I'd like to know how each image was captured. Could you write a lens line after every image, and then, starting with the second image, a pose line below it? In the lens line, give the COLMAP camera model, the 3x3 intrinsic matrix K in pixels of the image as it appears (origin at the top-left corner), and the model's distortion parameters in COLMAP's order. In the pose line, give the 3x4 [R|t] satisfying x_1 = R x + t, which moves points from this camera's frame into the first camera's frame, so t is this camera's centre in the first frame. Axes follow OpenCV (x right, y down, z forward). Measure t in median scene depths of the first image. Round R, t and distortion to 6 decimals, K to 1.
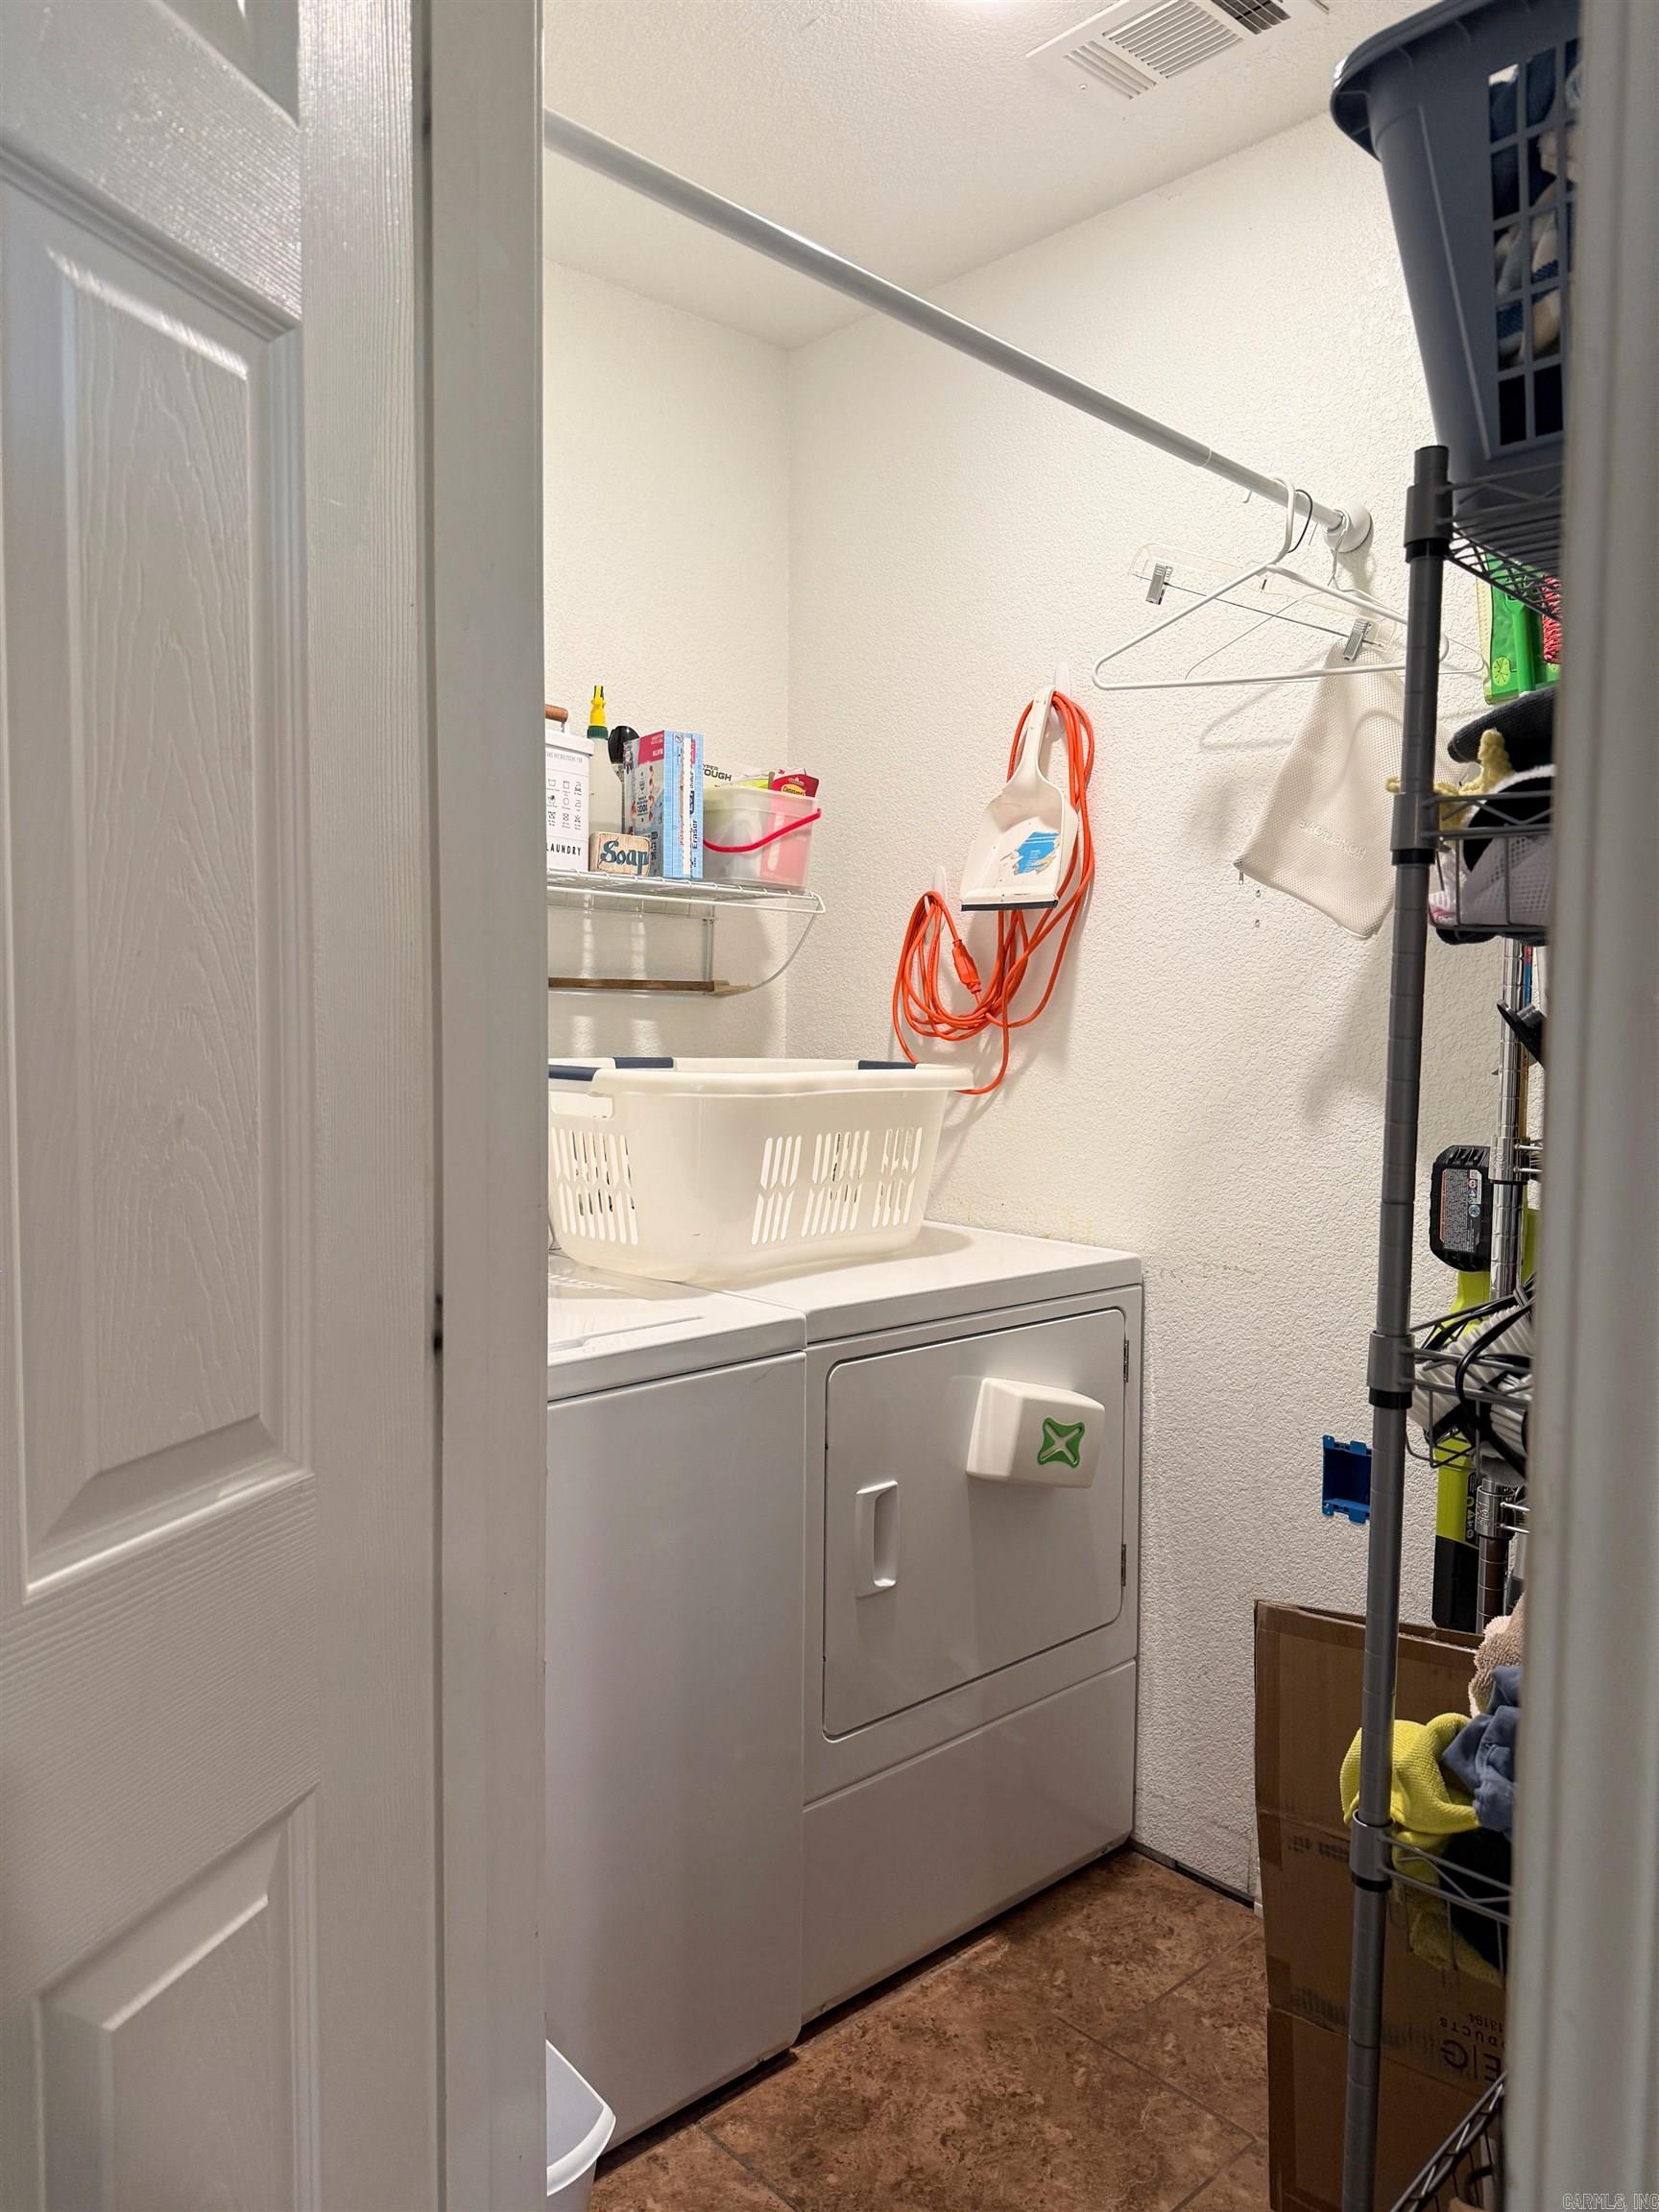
lens RADIAL K [[1548.8, 0, 835.1], [0, 1548.8, 1108.8], [0, 0, 1]] dist [0.064048, -0.082834]
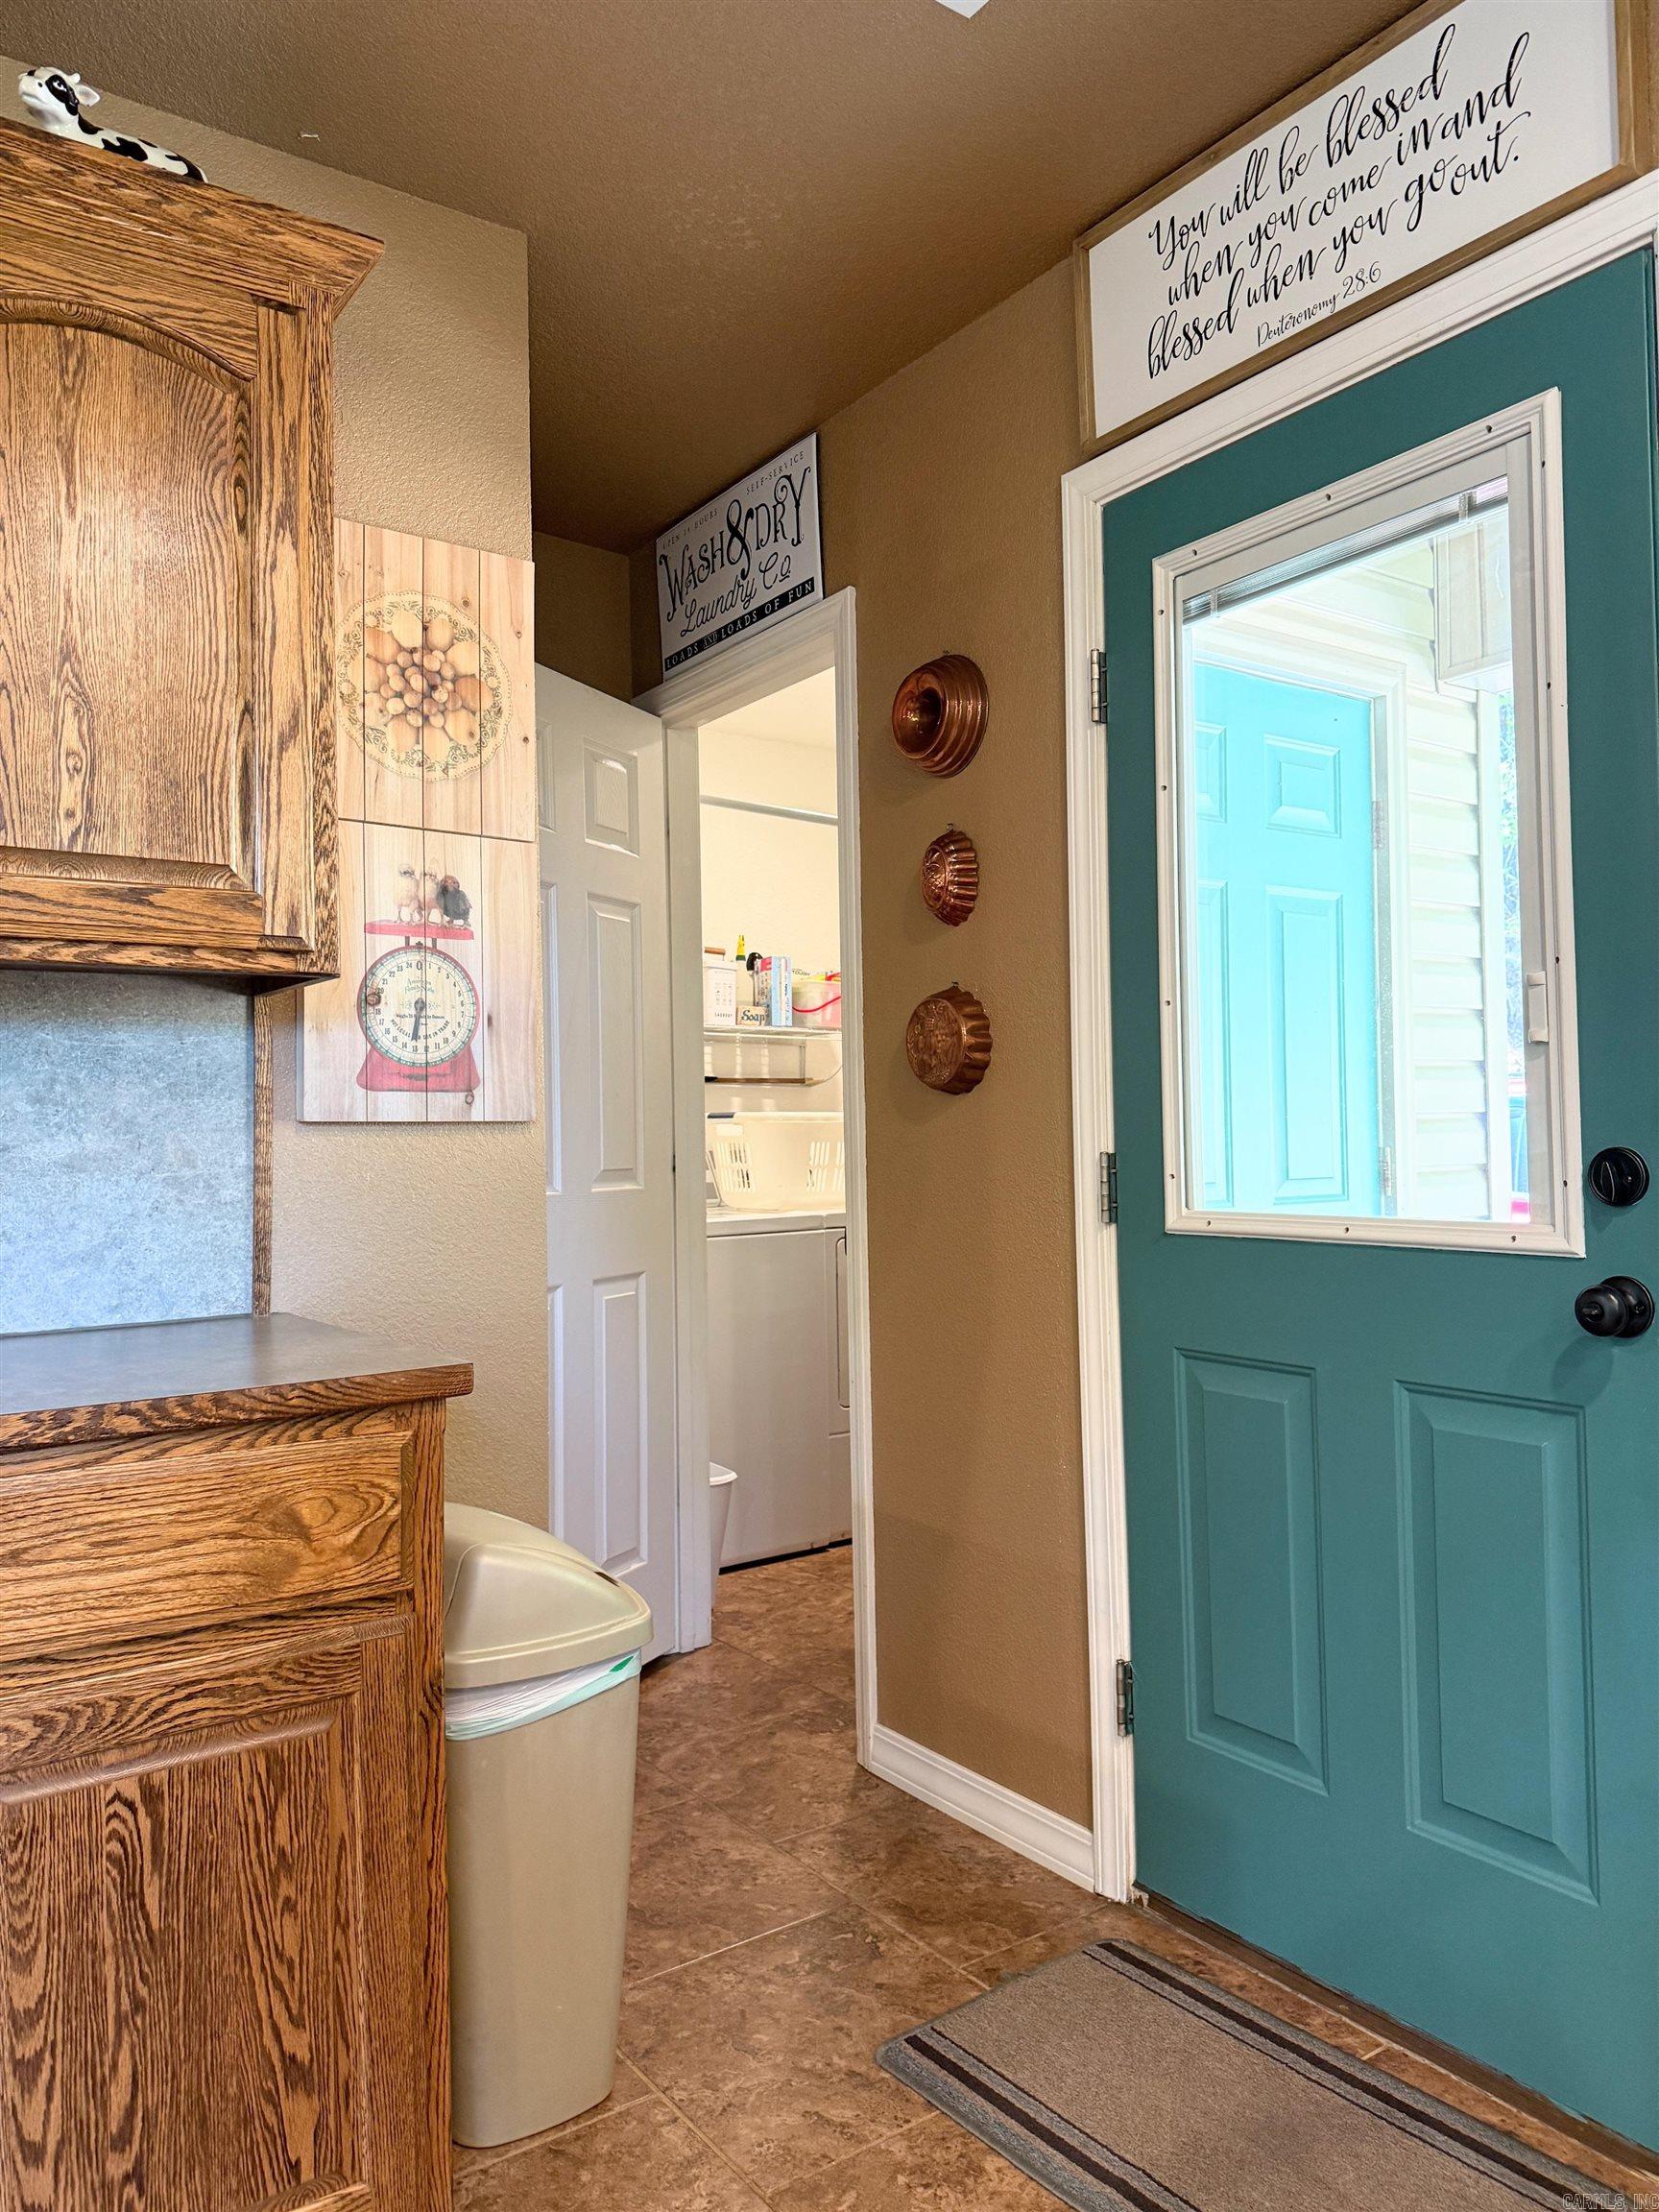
lens RADIAL K [[1548.8, 0, 818.2], [0, 1548.8, 1101.0], [0, 0, 1]] dist [0.064048, -0.082834]
pose [[0.989252, -0.037764, -0.141263, 0.229260], [0.024755, 0.995382, -0.092742, 0.137315], [0.144113, 0.088248, 0.985619, -0.977424]]
